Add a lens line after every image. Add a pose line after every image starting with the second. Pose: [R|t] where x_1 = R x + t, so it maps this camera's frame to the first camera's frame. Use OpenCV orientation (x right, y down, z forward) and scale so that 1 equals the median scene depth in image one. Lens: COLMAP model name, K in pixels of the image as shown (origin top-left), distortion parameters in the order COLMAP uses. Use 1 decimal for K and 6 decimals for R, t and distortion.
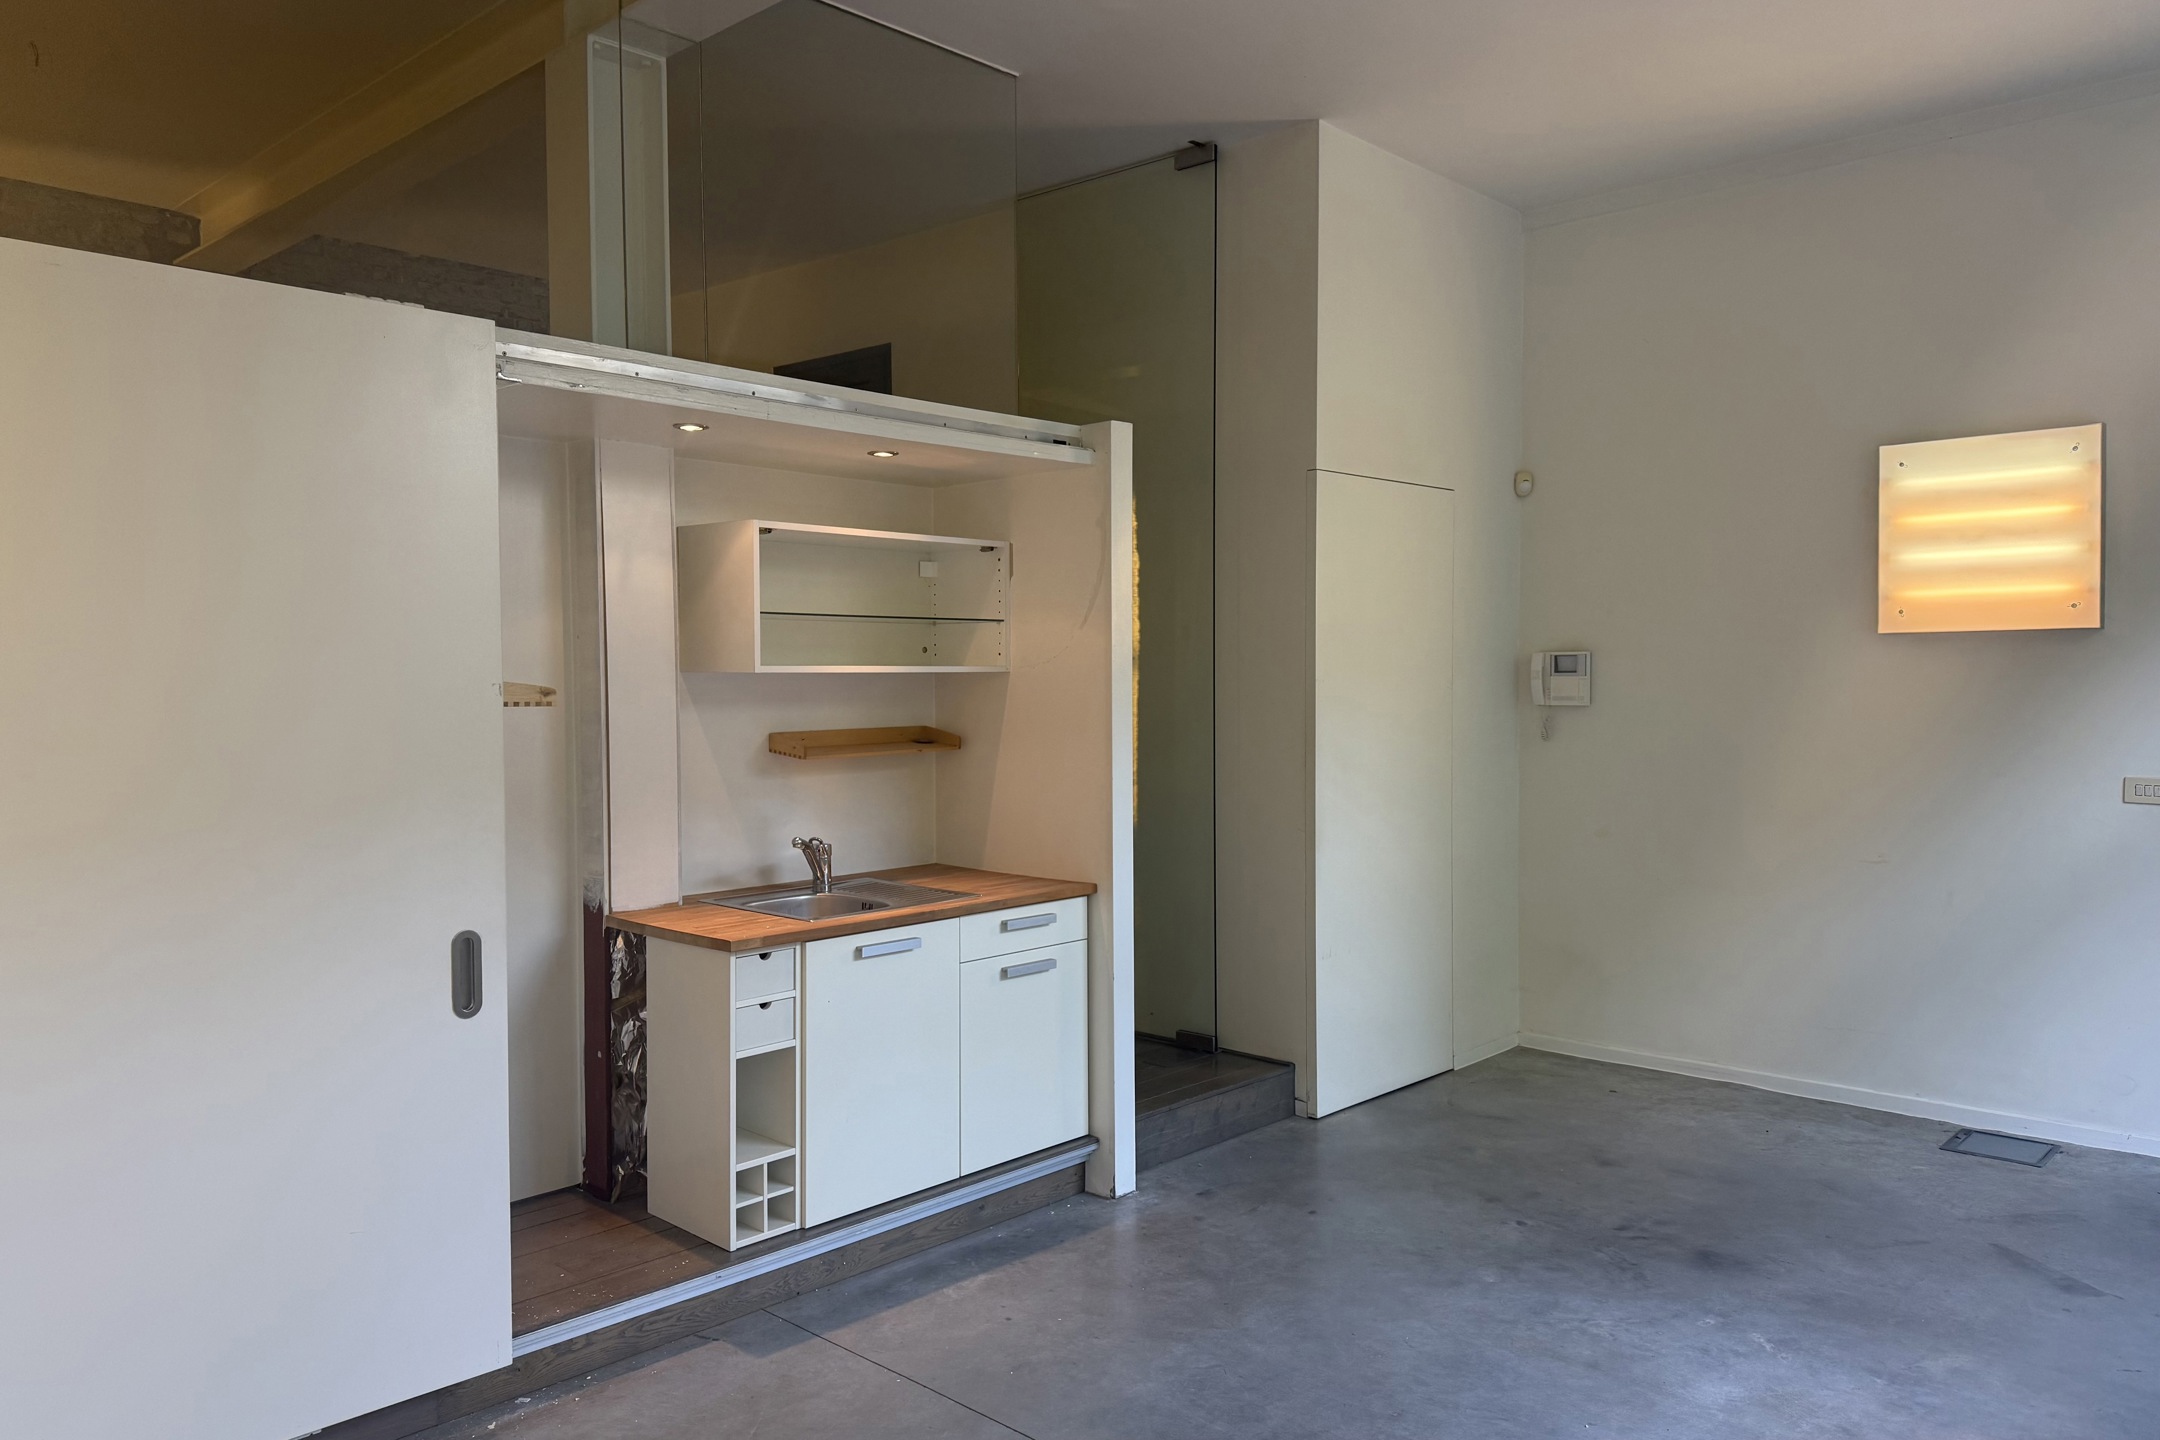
lens RADIAL K [[1570.7, 0, 1073.4], [0, 1570.7, 698.9], [0, 0, 1]] dist [0.042926, -0.037429]
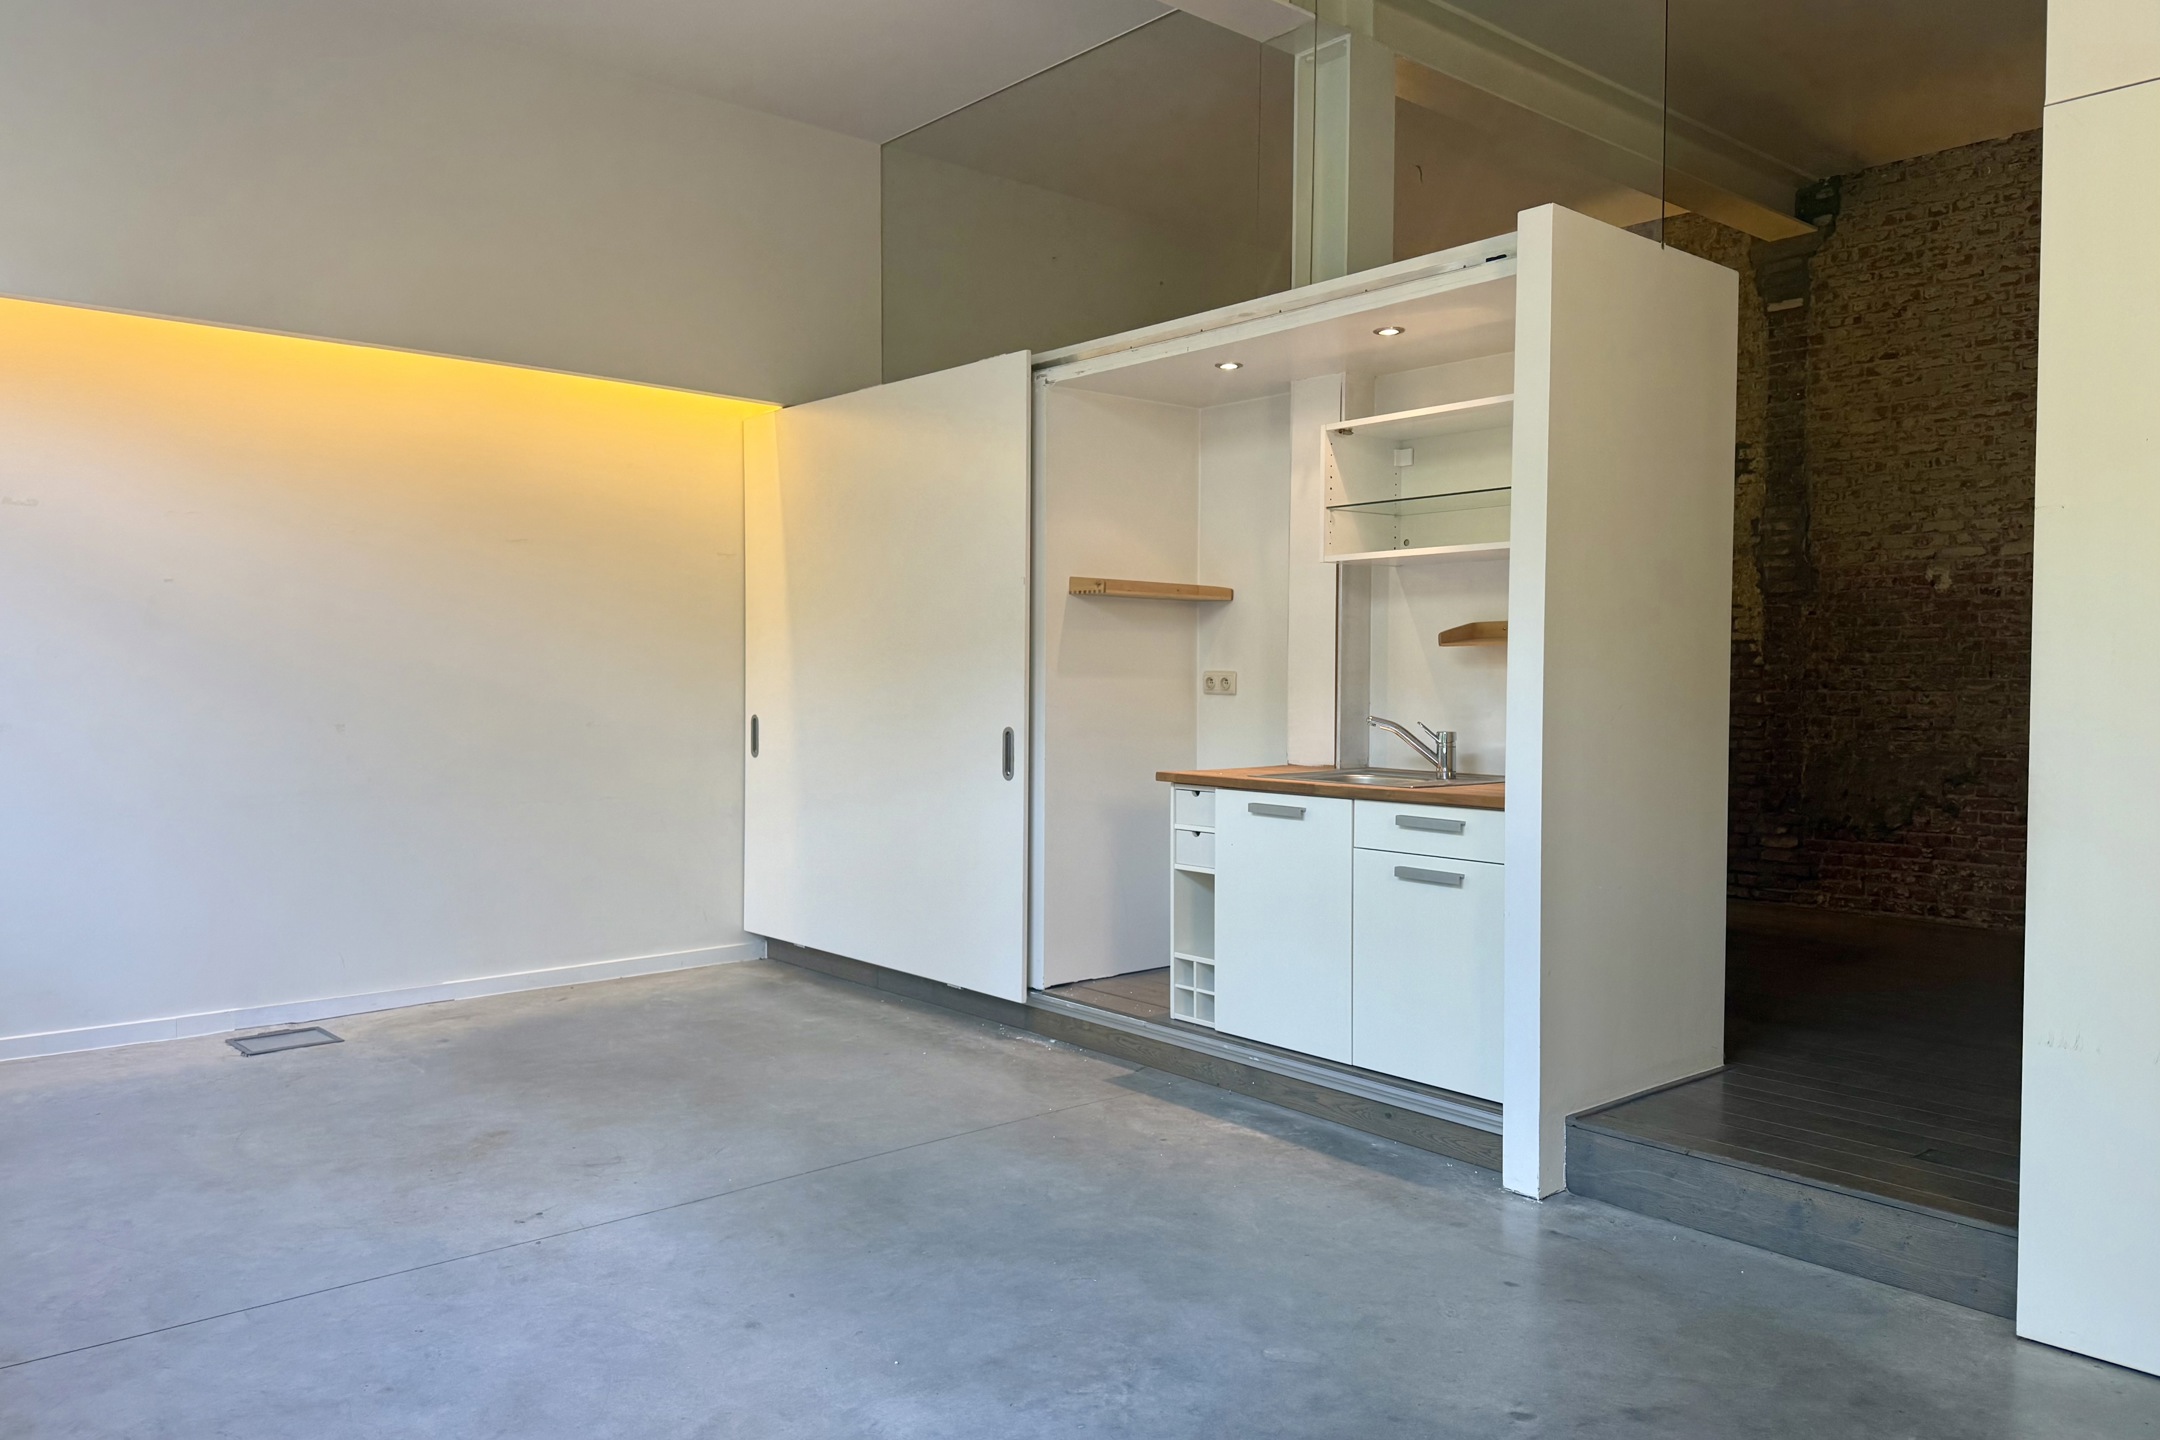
lens RADIAL K [[1570.7, 0, 1084.1], [0, 1570.7, 702.5], [0, 0, 1]] dist [0.042926, -0.037429]
pose [[-0.110169, 0.019759, -0.993716, 0.897597], [-0.029062, 0.999311, 0.023092, 0.058351], [0.993488, 0.031423, -0.109519, 0.912321]]
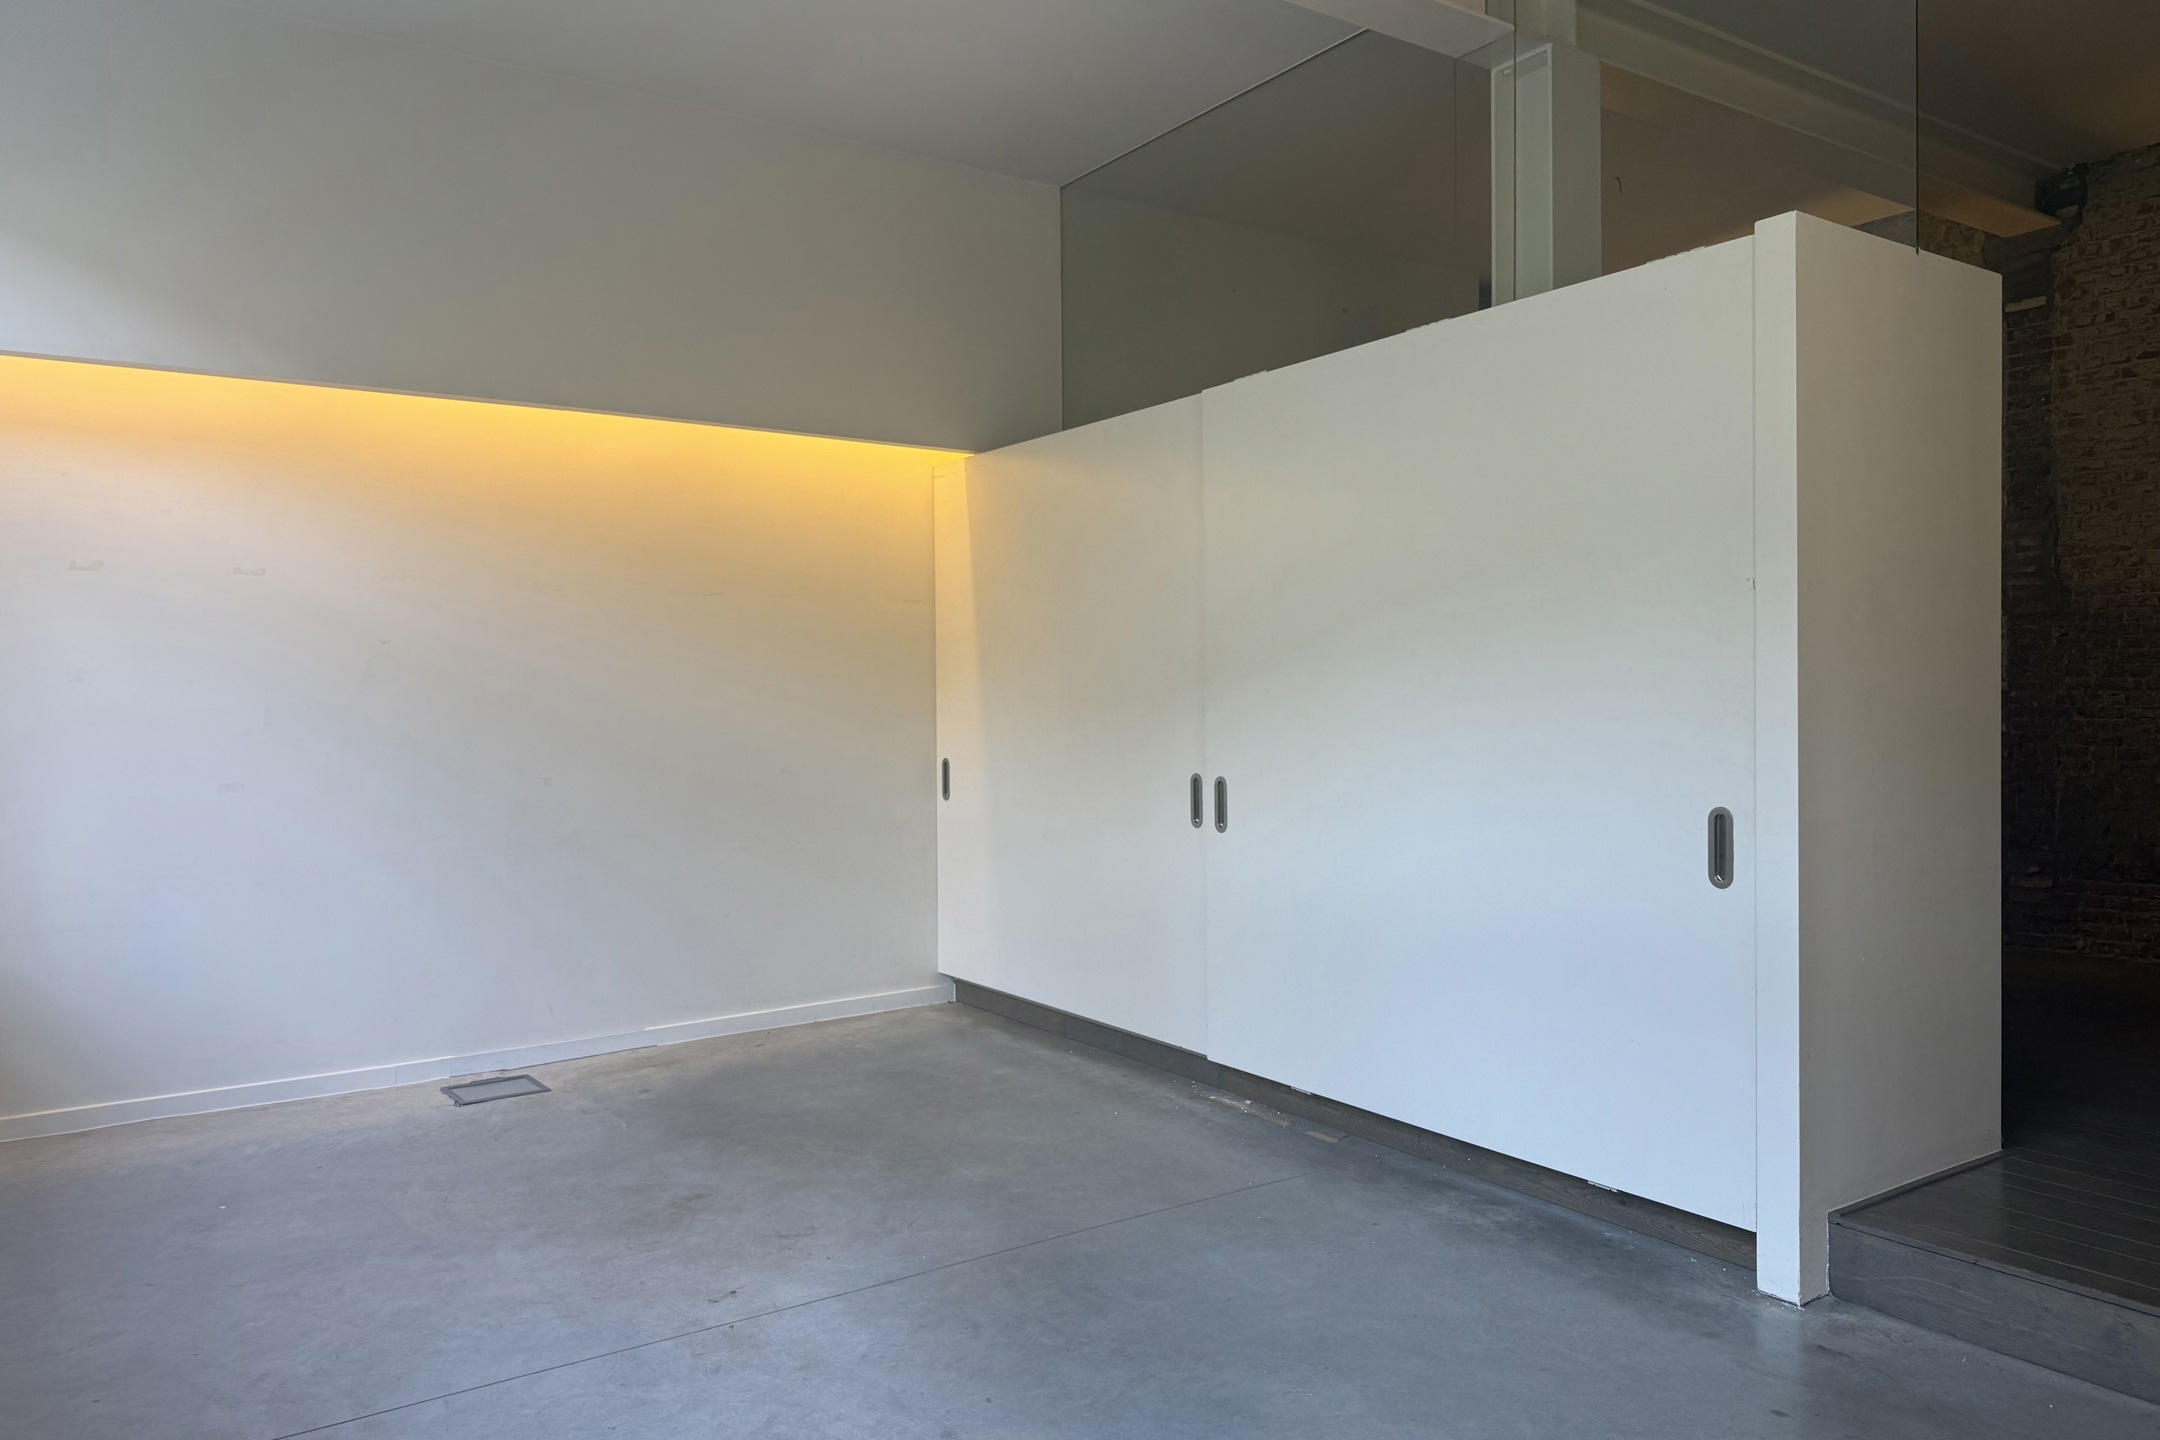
lens RADIAL K [[1570.7, 0, 1072.8], [0, 1570.7, 711.9], [0, 0, 1]] dist [0.042926, -0.037429]
pose [[-0.230764, 0.007363, -0.972982, 0.858867], [-0.015733, 0.999812, 0.011298, 0.044931], [0.972883, 0.017915, -0.230605, 0.898304]]
